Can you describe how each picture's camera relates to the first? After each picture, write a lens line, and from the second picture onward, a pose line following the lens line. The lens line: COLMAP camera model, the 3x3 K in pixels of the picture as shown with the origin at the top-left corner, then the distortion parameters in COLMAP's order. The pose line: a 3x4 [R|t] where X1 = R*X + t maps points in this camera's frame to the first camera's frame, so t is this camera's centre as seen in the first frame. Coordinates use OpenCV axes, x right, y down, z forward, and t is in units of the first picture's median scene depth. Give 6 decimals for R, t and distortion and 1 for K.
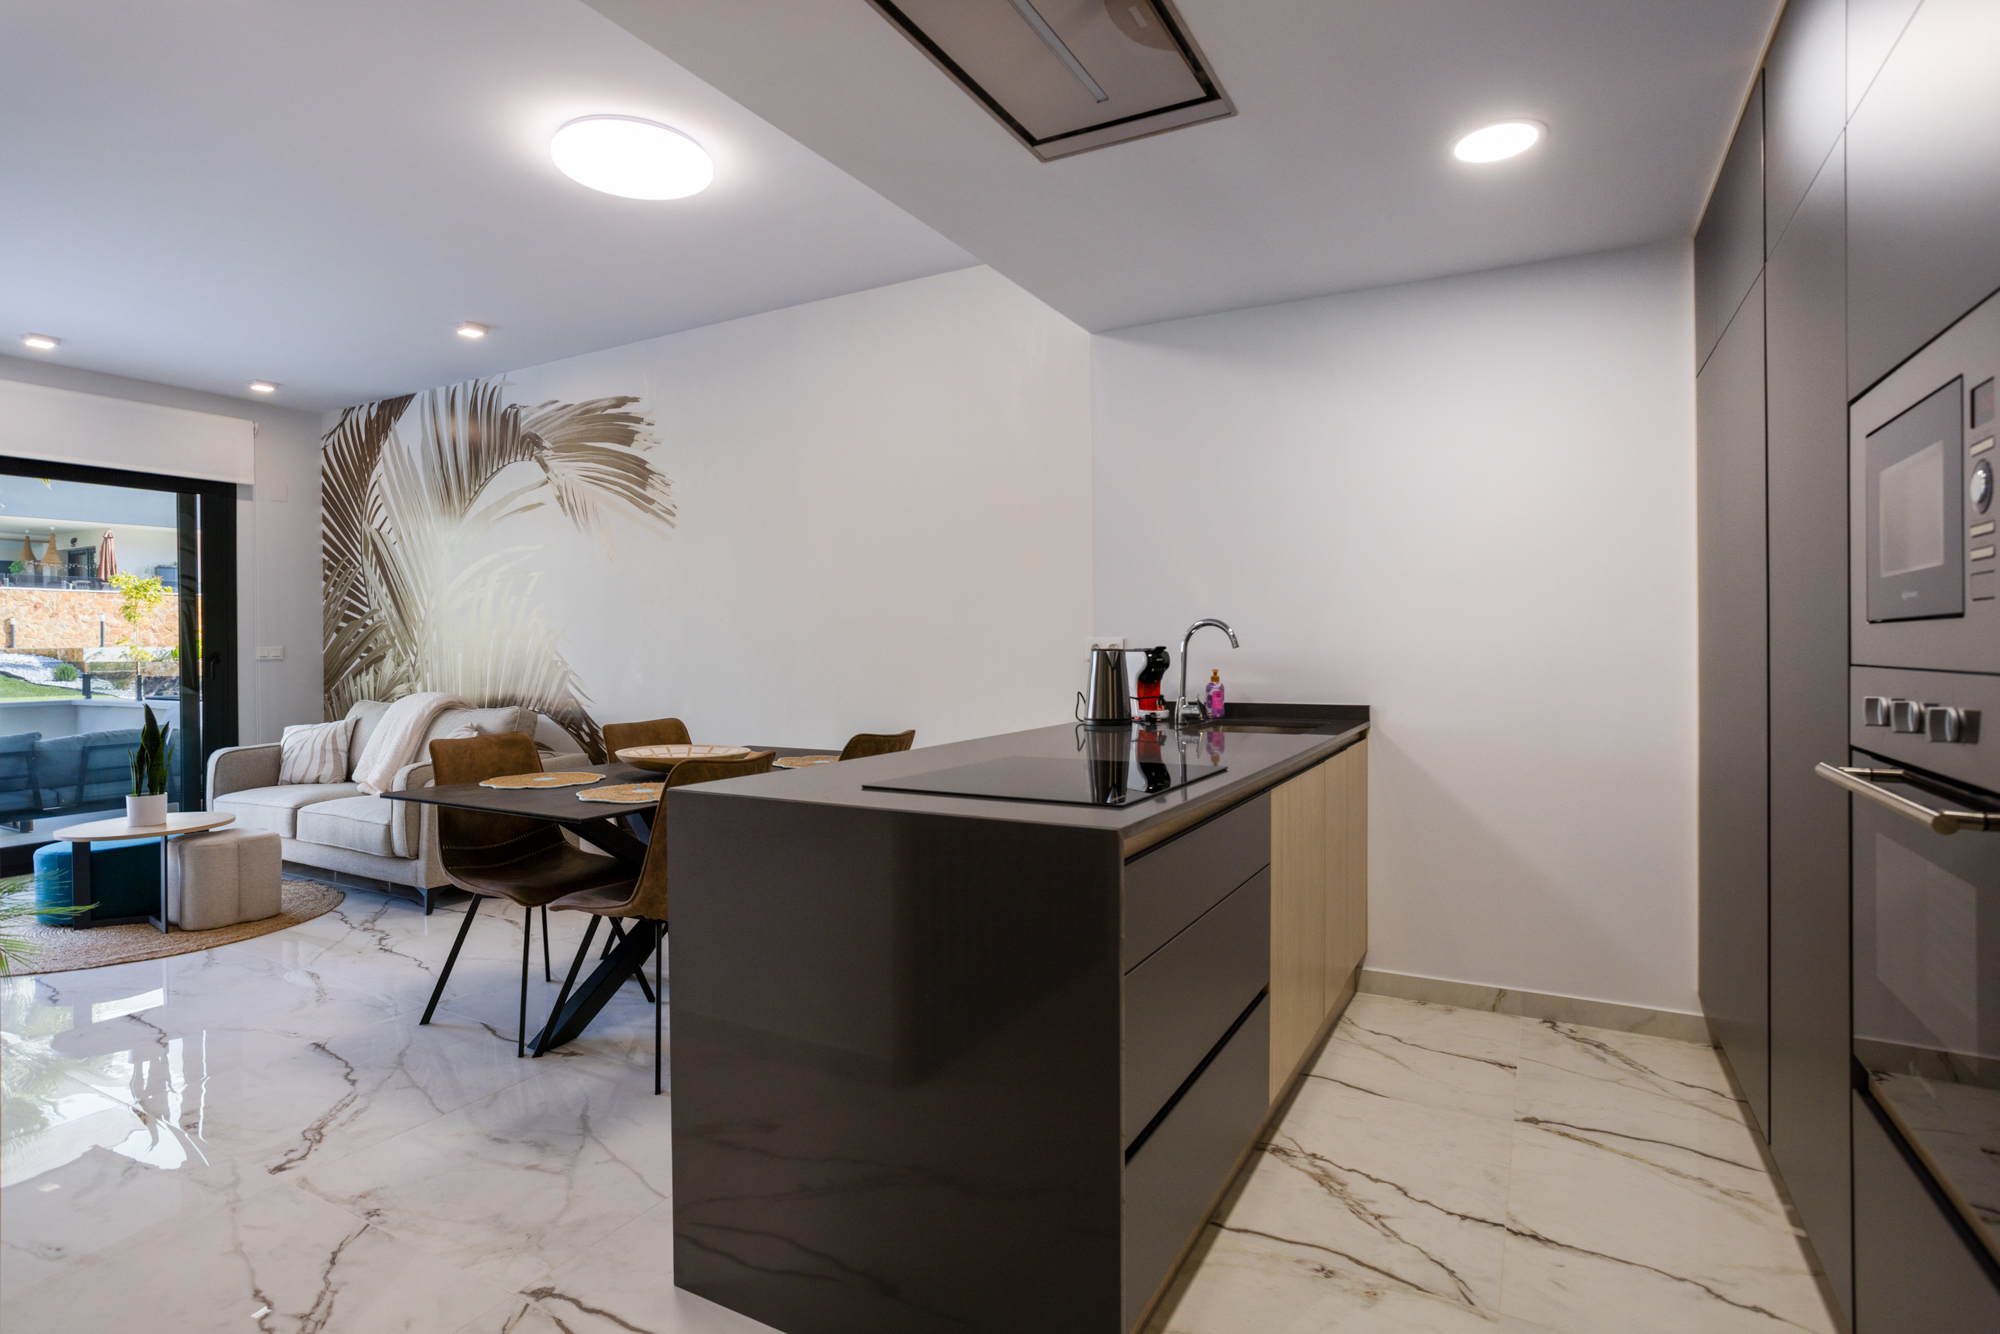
lens RADIAL K [[1000.4, 0, 1008.9], [0, 1000.4, 648.7], [0, 0, 1]] dist [-0.046805, 0.028722]
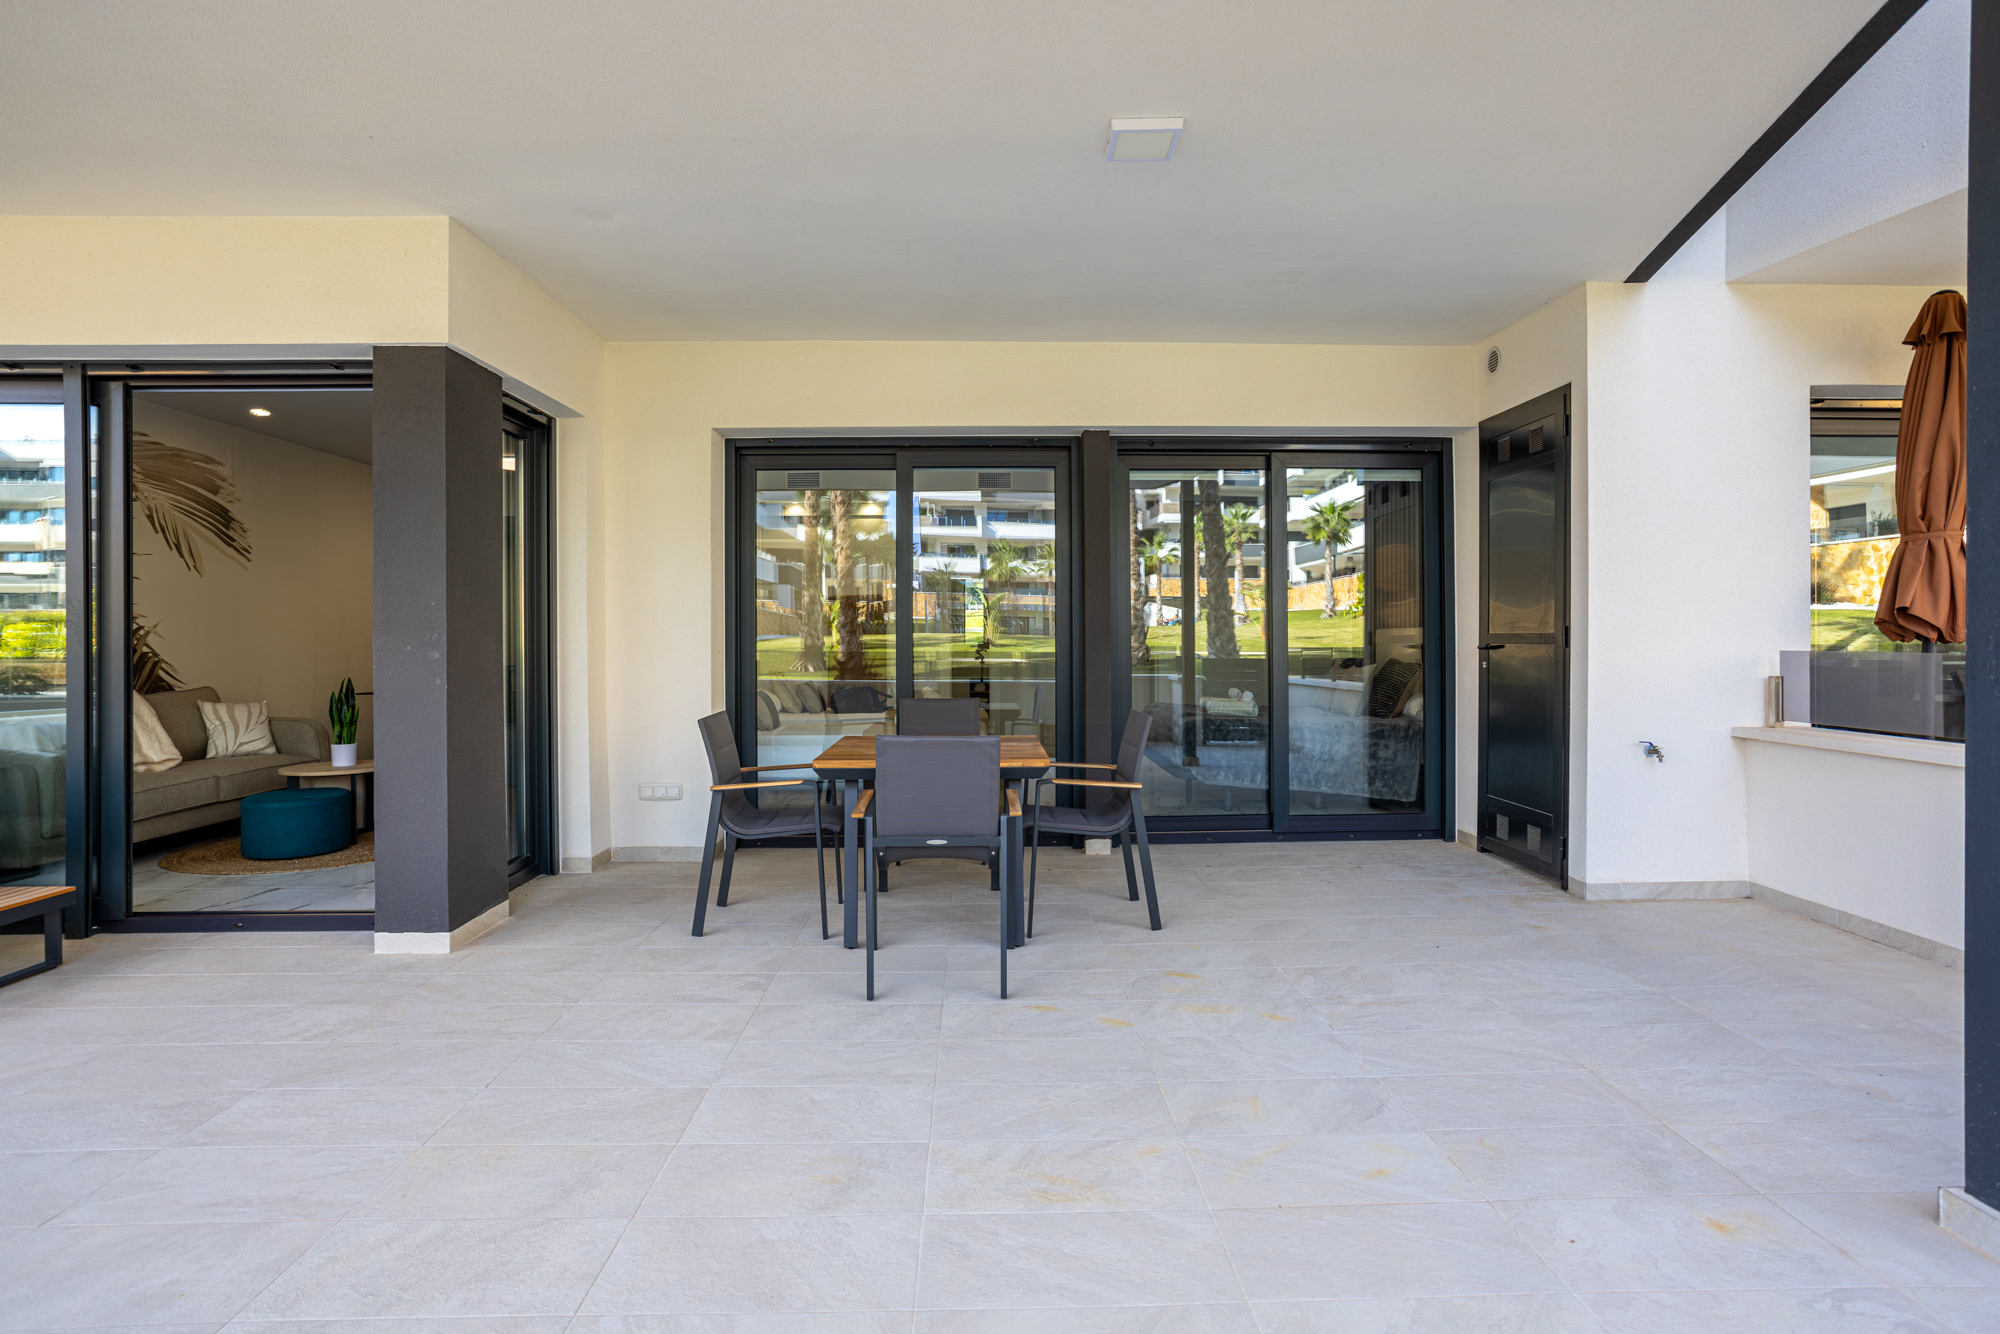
lens RADIAL K [[1000.4, 0, 1008.9], [0, 1000.4, 648.7], [0, 0, 1]] dist [-0.046805, 0.028722]
pose [[-0.504292, 0.002457, 0.863530, -1.788877], [0.010134, 0.999944, 0.003074, 0.013253], [-0.863474, 0.010301, -0.504289, 0.625119]]
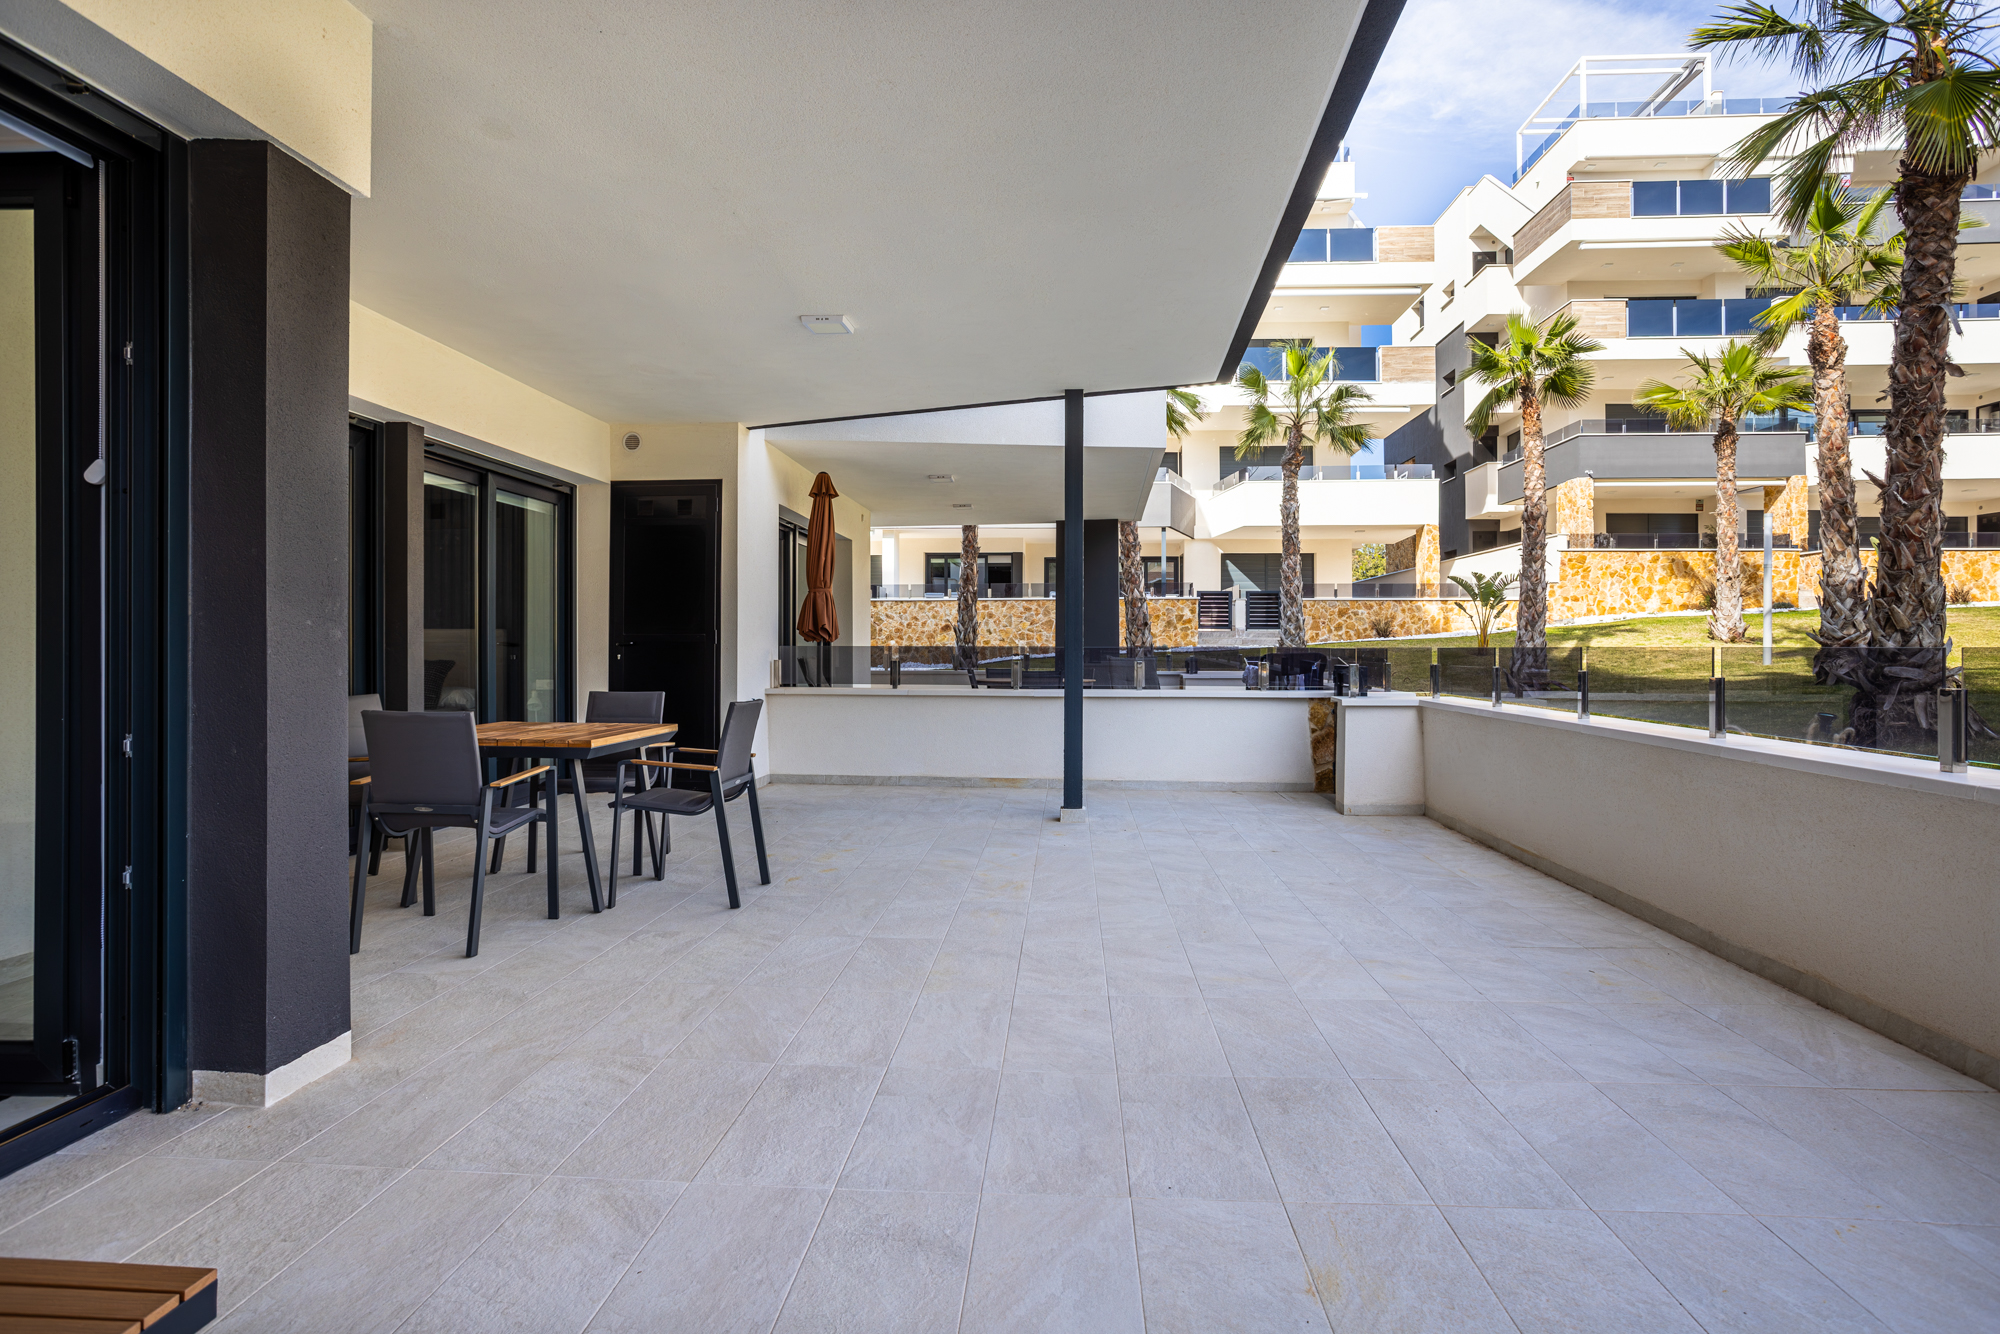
lens RADIAL K [[1000.4, 0, 1008.9], [0, 1000.4, 648.7], [0, 0, 1]] dist [-0.046805, 0.028722]
pose [[-0.904084, 0.009214, -0.427256, -1.153422], [0.008033, 0.999957, 0.004565, 0.022582], [0.427279, 0.000695, -0.904119, 1.133621]]
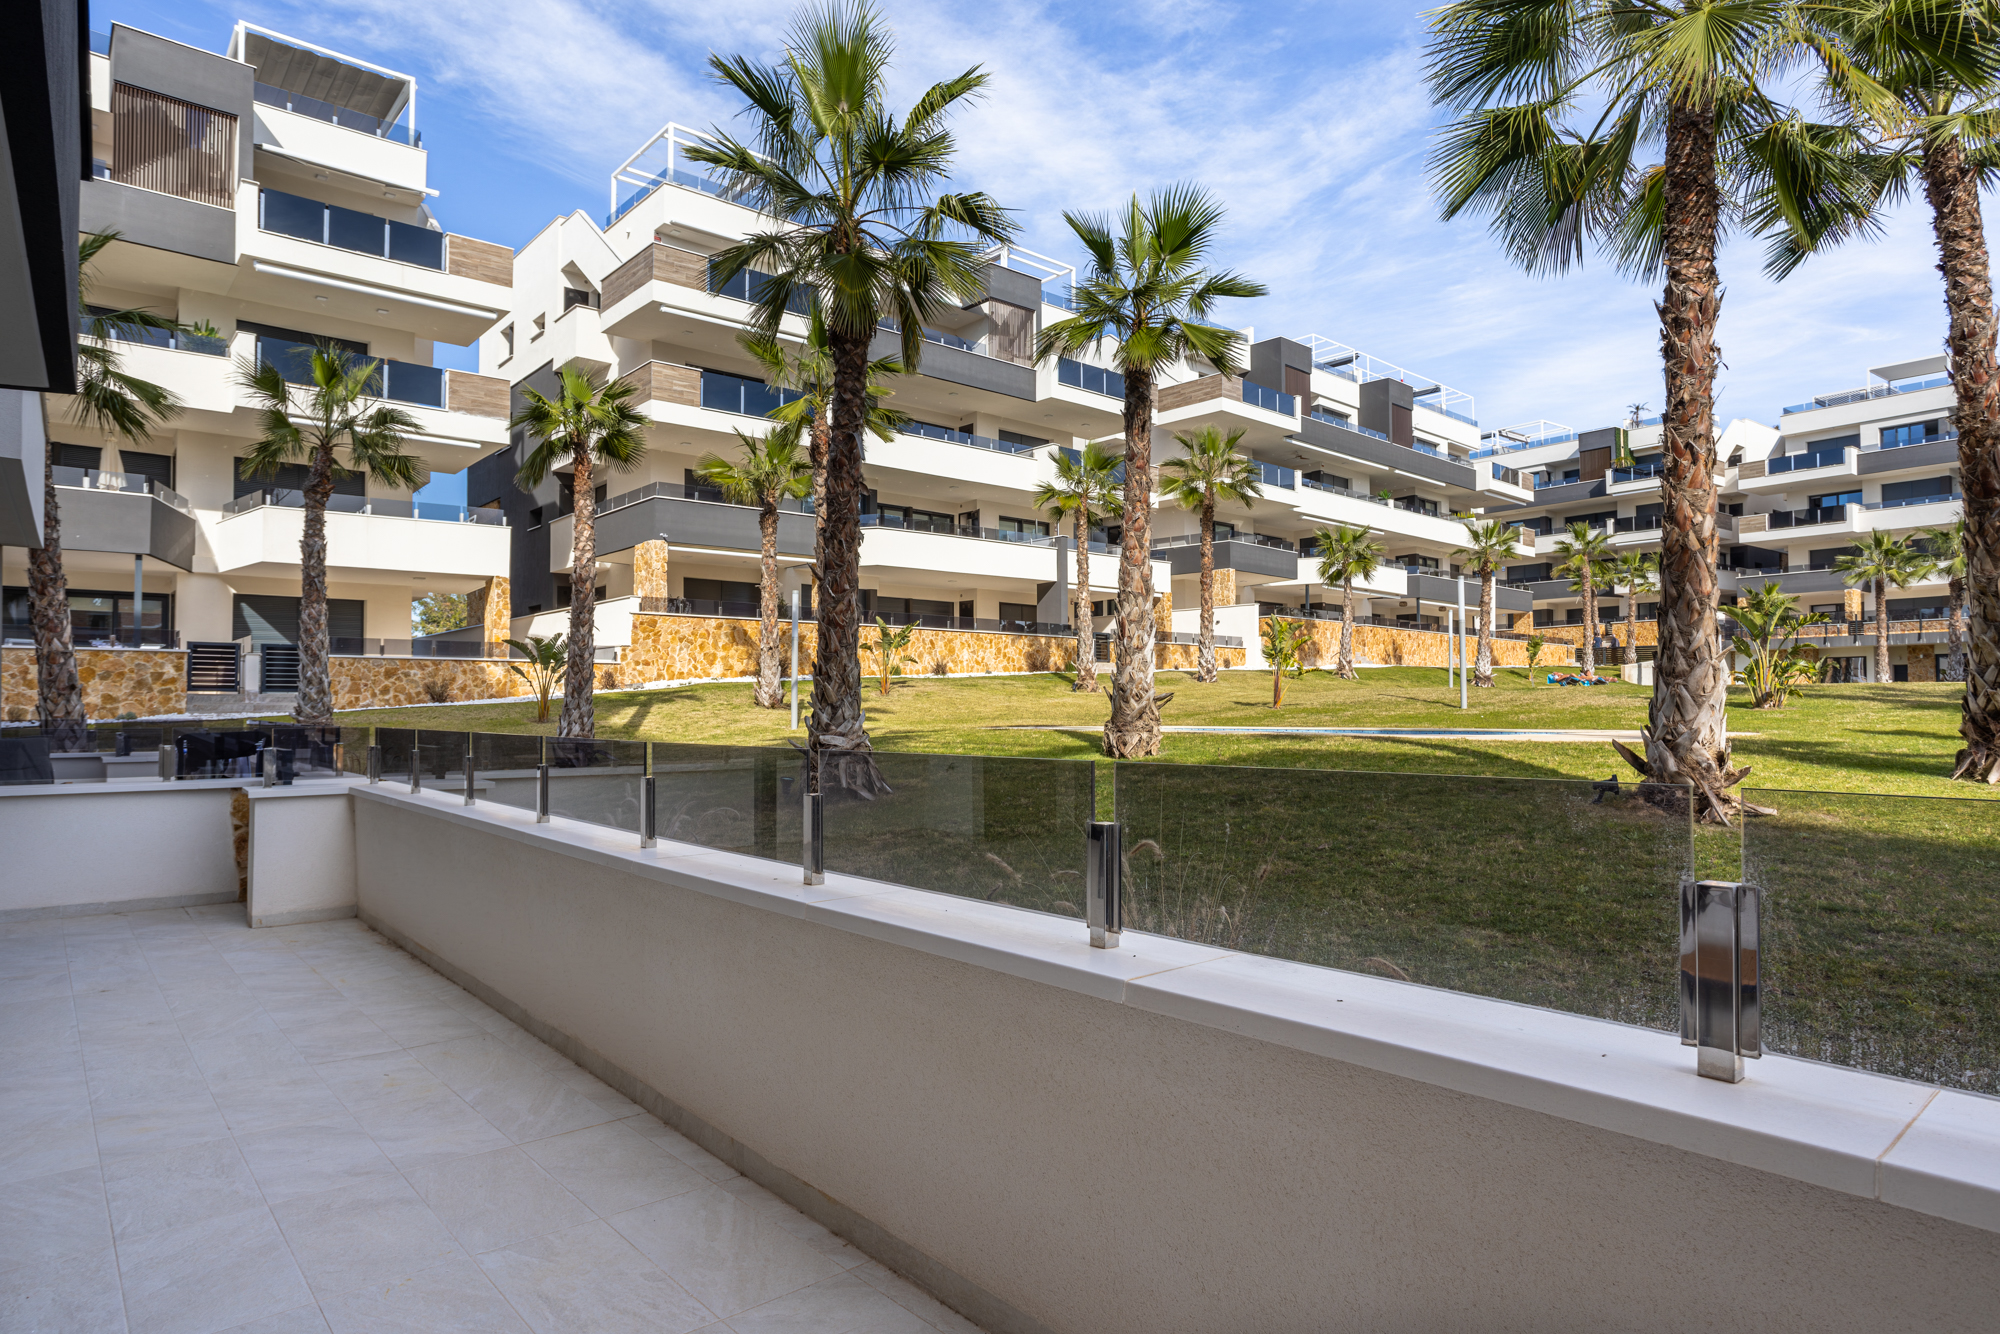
lens RADIAL K [[1135.7, 0, 989.9], [0, 1135.7, 652.7], [0, 0, 1]] dist [-0.059737, 0.038826]
pose [[-0.347788, -0.033394, -0.936978, -1.223993], [0.009630, 0.999186, -0.039185, 0.006178], [0.937524, -0.022651, -0.347183, 1.299600]]
